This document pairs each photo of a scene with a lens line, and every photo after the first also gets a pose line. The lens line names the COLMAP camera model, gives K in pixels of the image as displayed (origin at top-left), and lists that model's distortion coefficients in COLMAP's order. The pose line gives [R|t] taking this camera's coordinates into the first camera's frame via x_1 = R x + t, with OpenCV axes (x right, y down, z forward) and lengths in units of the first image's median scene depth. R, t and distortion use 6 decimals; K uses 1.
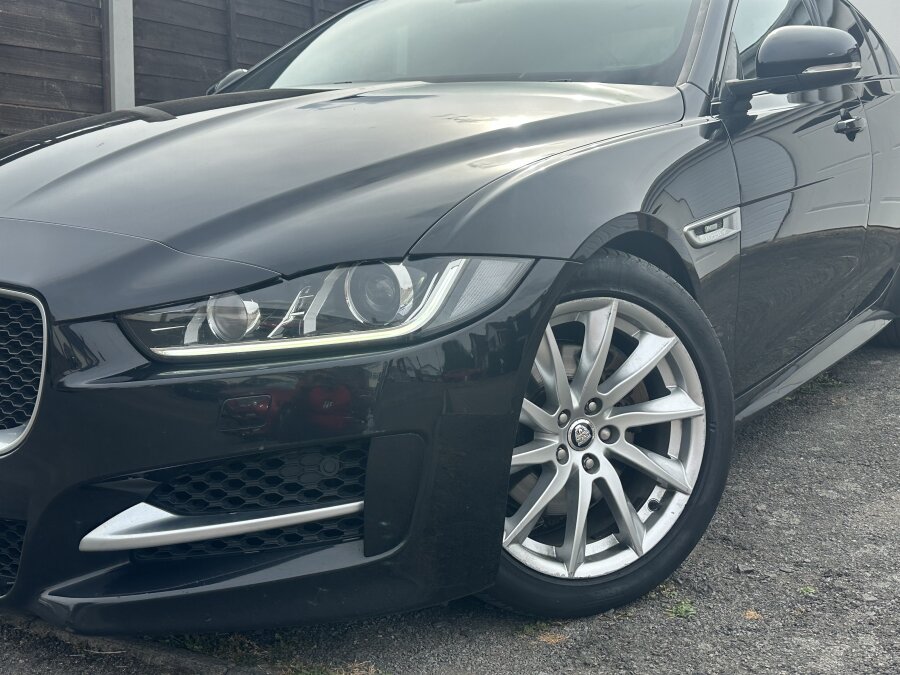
lens RADIAL K [[1110.6, 0, 451.8], [0, 1110.6, 338.9], [0, 0, 1]] dist [0.125599, 0.000000]
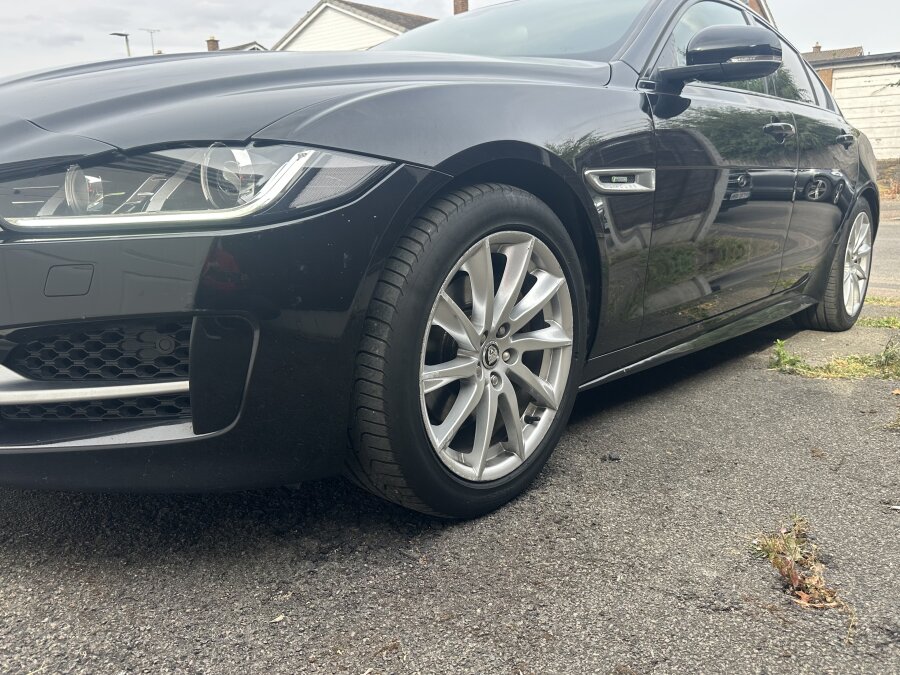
lens RADIAL K [[721.7, 0, 456.4], [0, 721.7, 341.2], [0, 0, 1]] dist [0.022056, -0.011367]
pose [[0.990065, 0.074577, -0.119208, 0.192753], [-0.071776, 0.997038, 0.027629, 0.060569], [0.120915, -0.018798, 0.992485, 0.302932]]
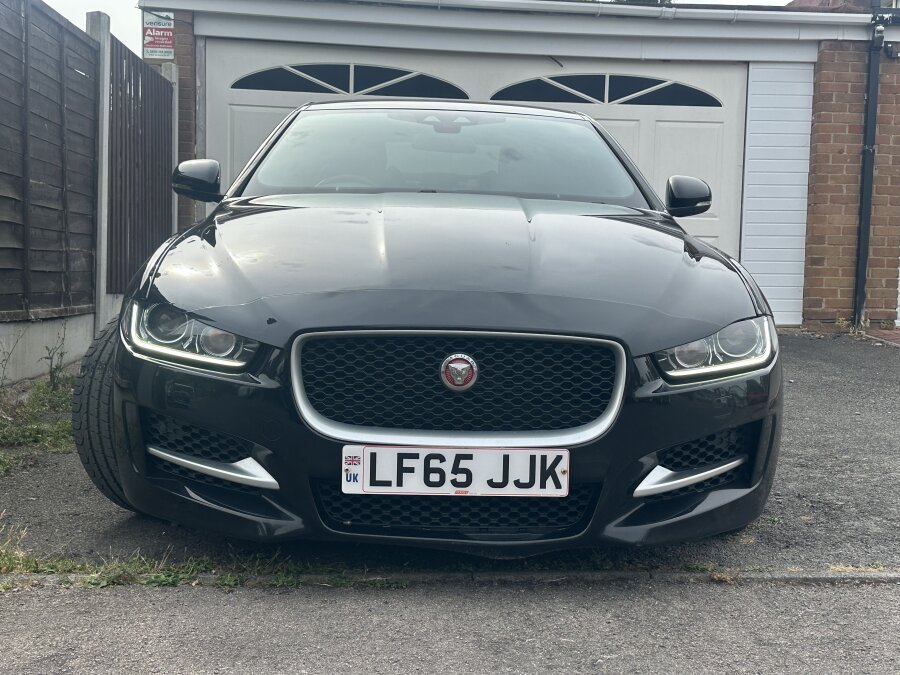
lens RADIAL K [[1110.6, 0, 452.5], [0, 1110.6, 333.8], [0, 0, 1]] dist [0.125599, 0.000000]
pose [[0.813171, -0.009371, 0.581950, -1.211741], [0.040966, 0.998312, -0.041167, 0.005713], [-0.580582, 0.057316, 0.812182, -0.141377]]
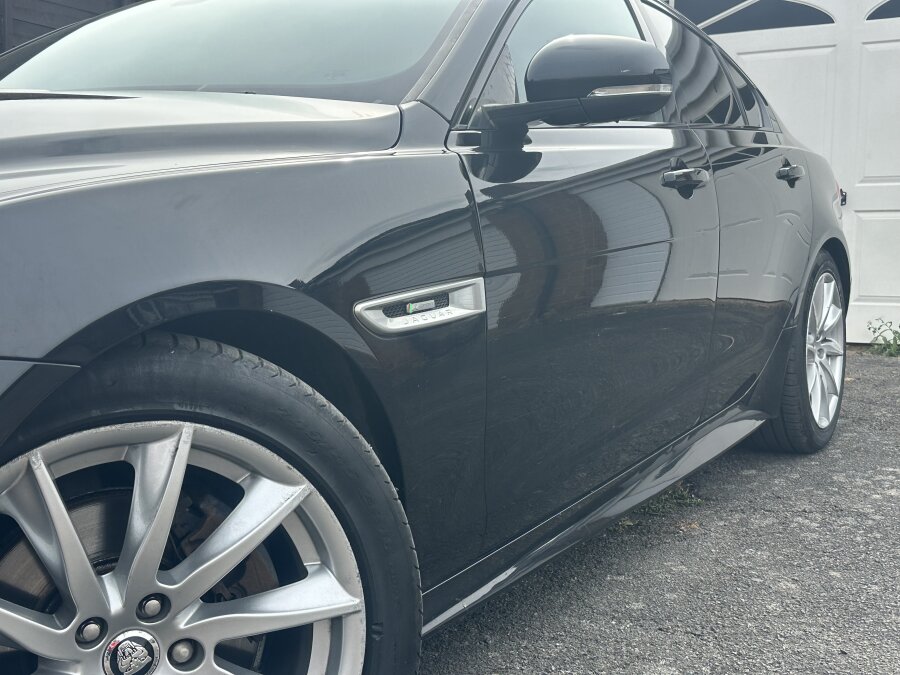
lens RADIAL K [[1110.6, 0, 444.1], [0, 1110.6, 336.3], [0, 0, 1]] dist [0.125599, 0.000000]
pose [[0.999228, 0.010689, 0.037814, 0.251672], [-0.008085, 0.997628, -0.068360, -0.041246], [-0.038455, 0.068002, 0.996944, 0.389938]]
